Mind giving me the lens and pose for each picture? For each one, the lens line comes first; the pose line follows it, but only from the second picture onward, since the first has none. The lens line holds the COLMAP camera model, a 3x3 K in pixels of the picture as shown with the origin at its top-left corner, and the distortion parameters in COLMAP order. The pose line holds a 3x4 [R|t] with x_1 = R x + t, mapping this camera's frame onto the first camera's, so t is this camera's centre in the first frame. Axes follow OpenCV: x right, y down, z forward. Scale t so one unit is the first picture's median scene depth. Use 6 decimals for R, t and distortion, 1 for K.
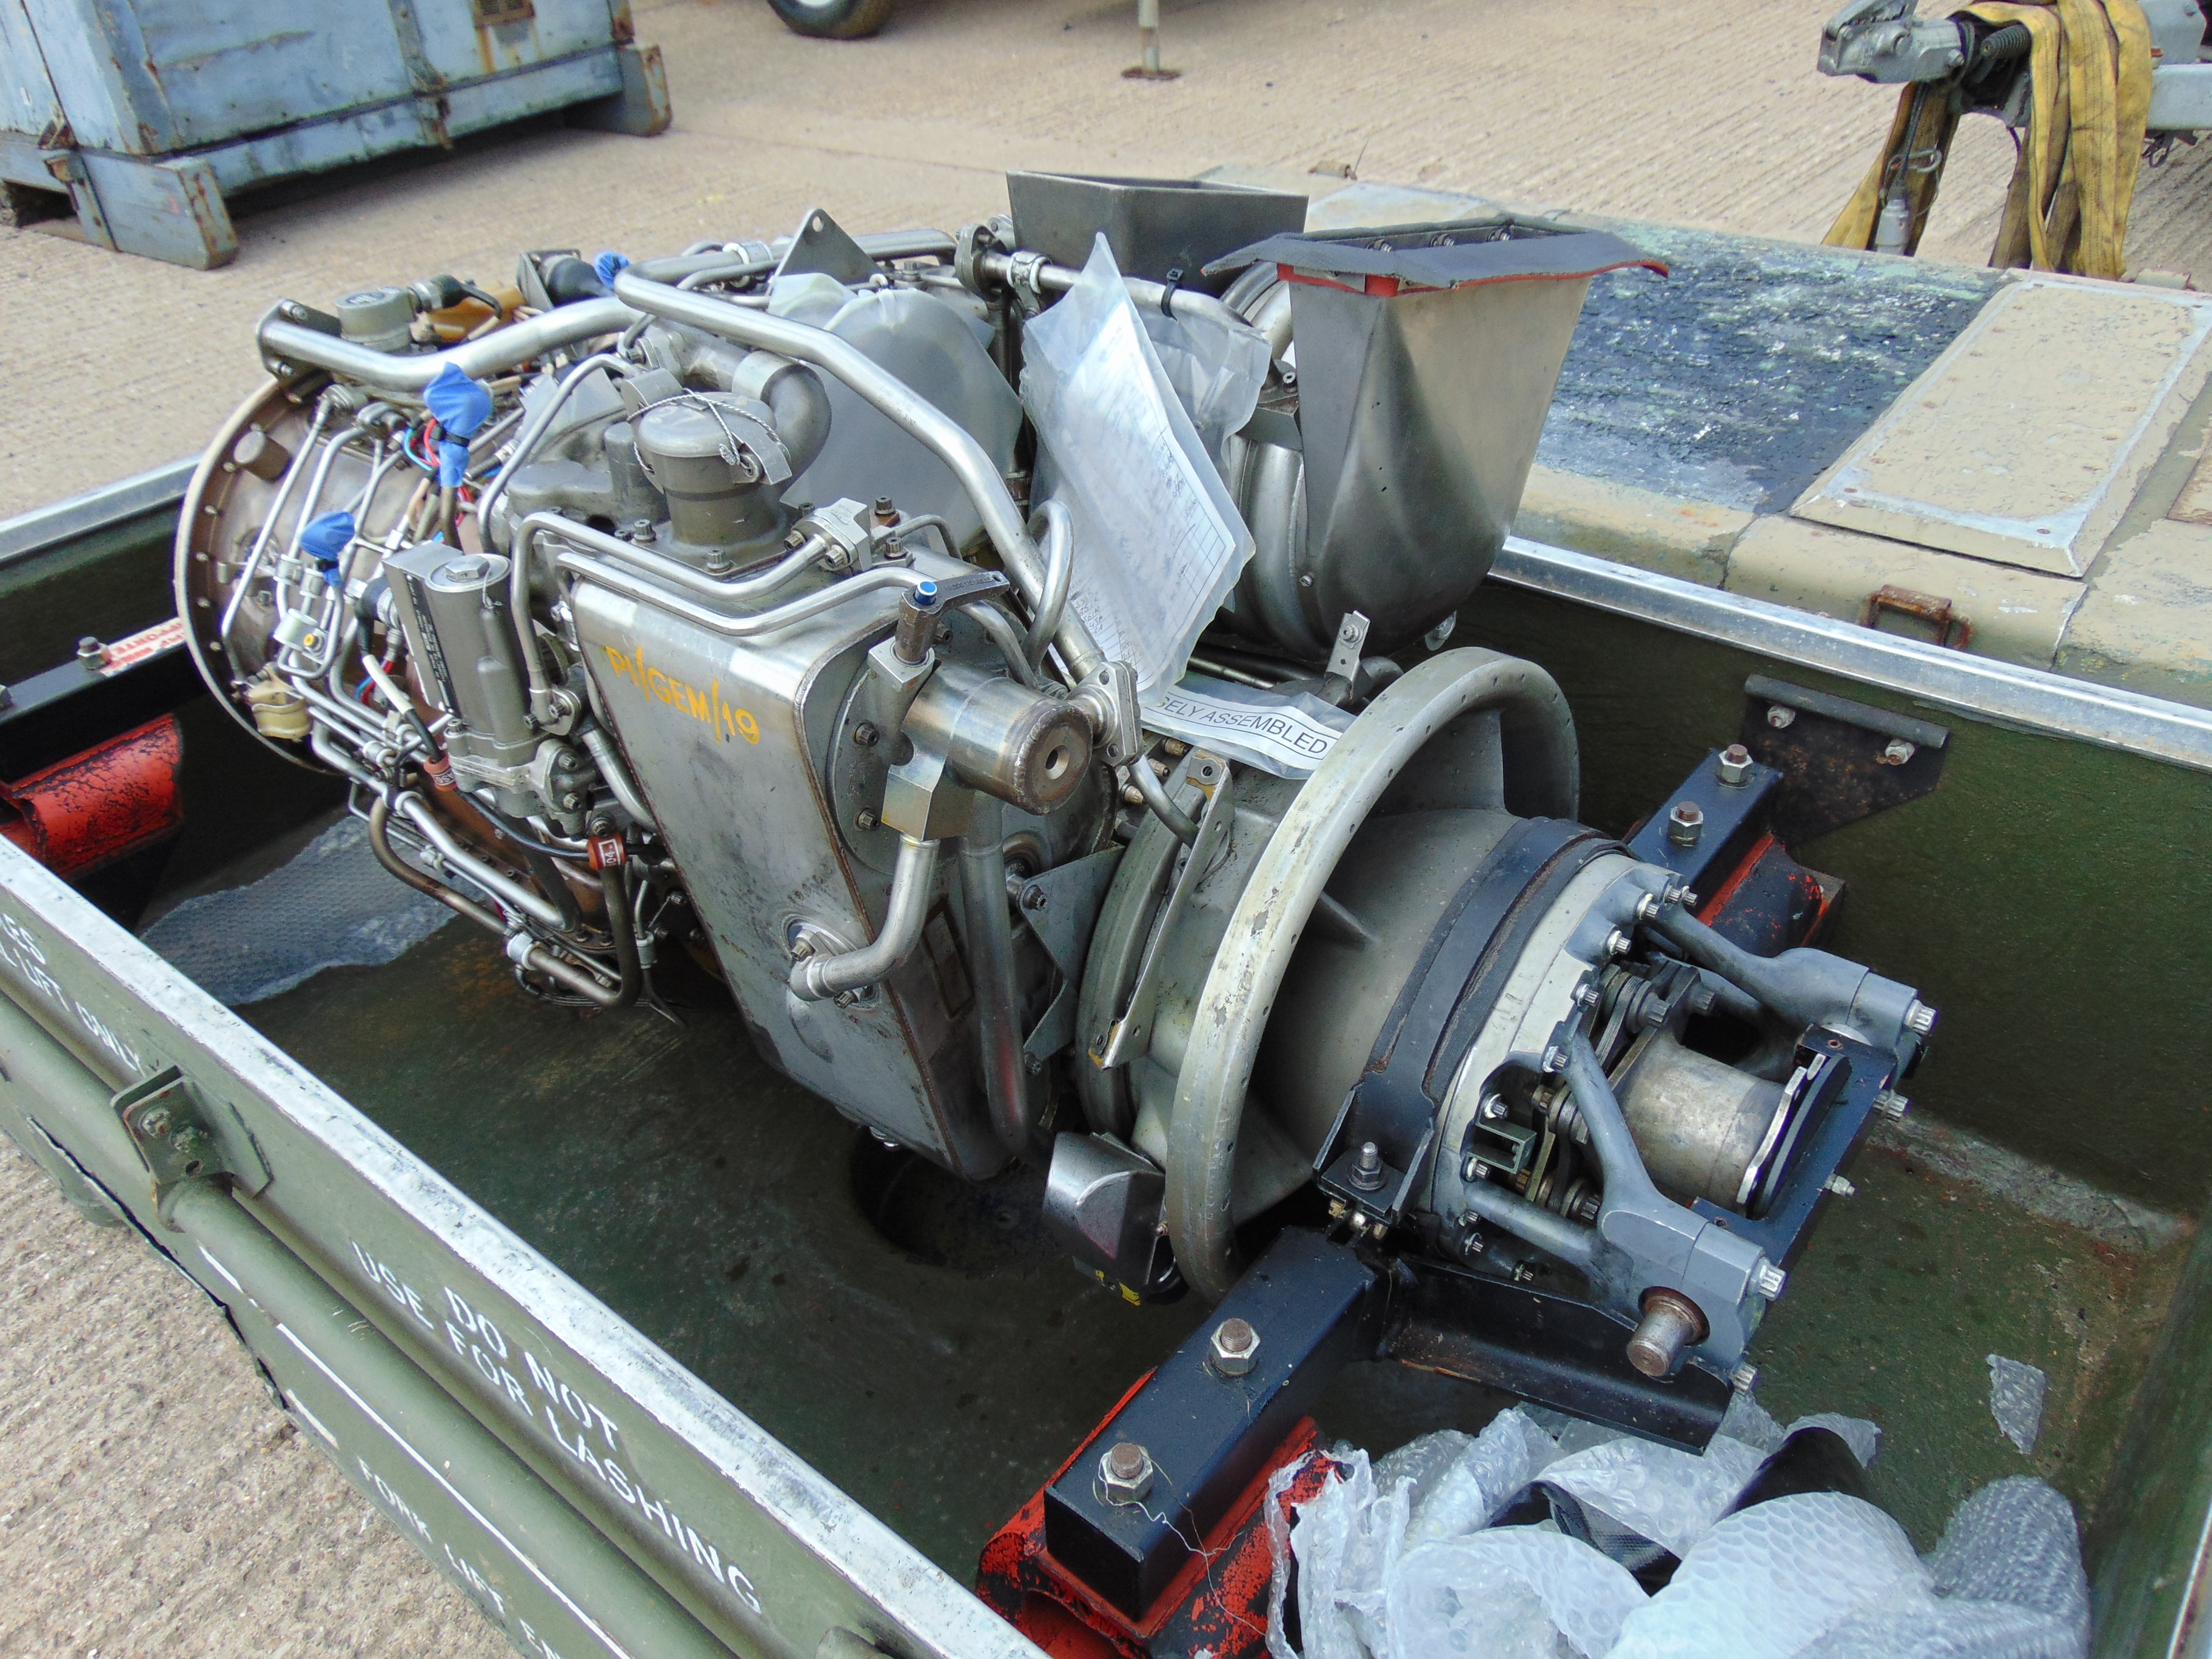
lens RADIAL K [[1621.1, 0, 1106.0], [0, 1621.1, 829.5], [0, 0, 1]] dist [-0.002580, 0.000993]
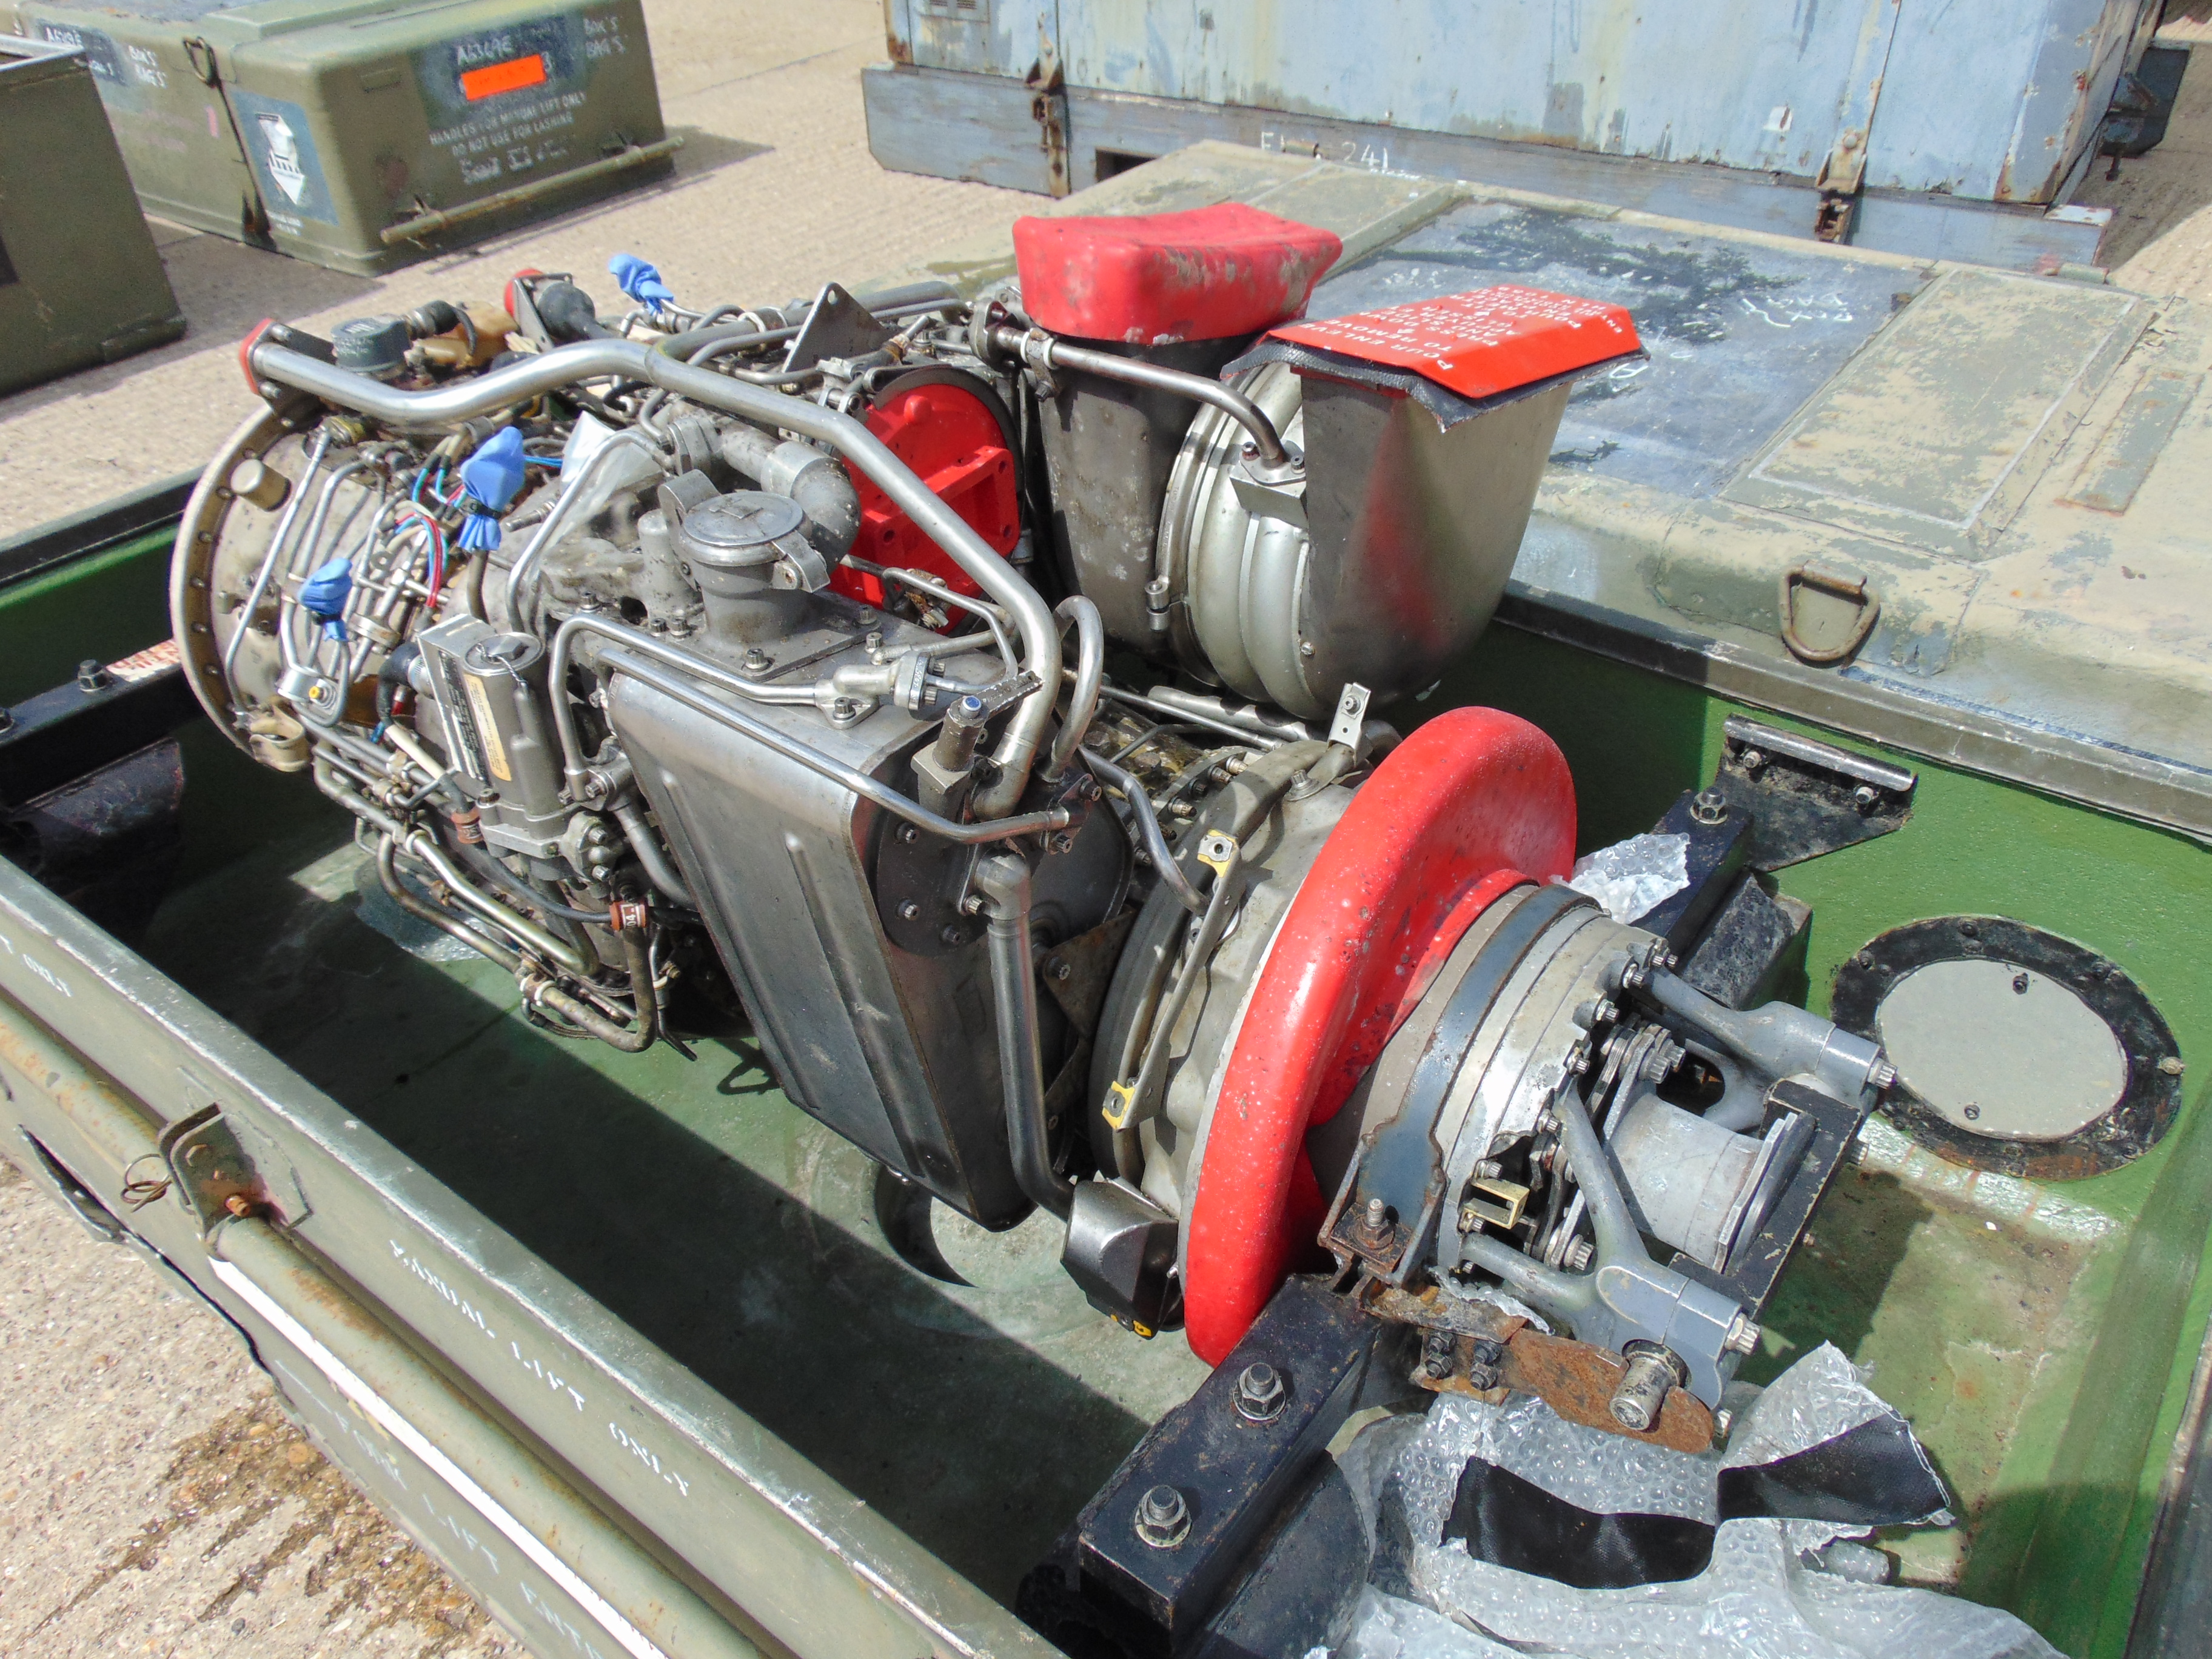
lens RADIAL K [[1634.0, 0, 1106.0], [0, 1634.0, 829.5], [0, 0, 1]] dist [-0.007370, -0.005718]
pose [[0.999476, -0.003013, 0.032225, -0.040270], [0.001543, 0.998961, 0.045541, -0.085842], [-0.032329, -0.045468, 0.998443, -0.046203]]
